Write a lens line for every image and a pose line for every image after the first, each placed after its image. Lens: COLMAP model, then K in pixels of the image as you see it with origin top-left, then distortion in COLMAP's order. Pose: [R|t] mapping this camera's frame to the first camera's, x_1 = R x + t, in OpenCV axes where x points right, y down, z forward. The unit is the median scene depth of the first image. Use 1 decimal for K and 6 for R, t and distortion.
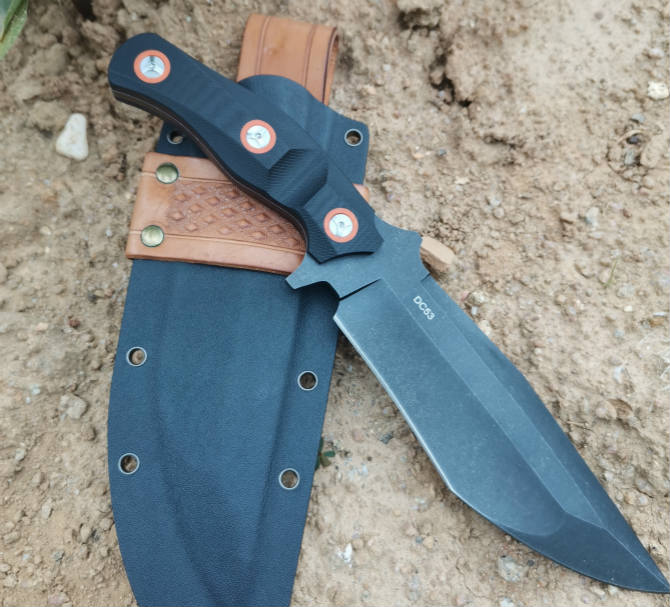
lens RADIAL K [[681.1, 0, 335.0], [0, 681.1, 303.5], [0, 0, 1]] dist [0.040844, -0.026455]
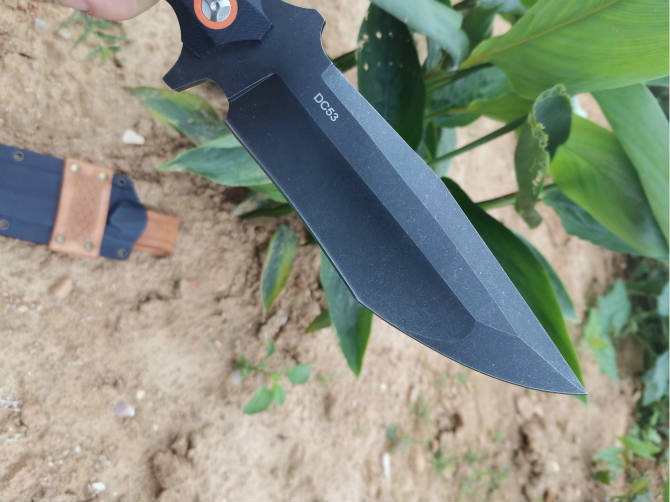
lens RADIAL K [[519.2, 0, 335.0], [0, 519.2, 251.0], [0, 0, 1]] dist [0.055250, -0.103909]
pose [[-0.023280, 0.996493, -0.080376, 0.128733], [-0.885083, -0.057927, -0.461814, -0.058067], [-0.464850, 0.060389, 0.883327, -0.880640]]
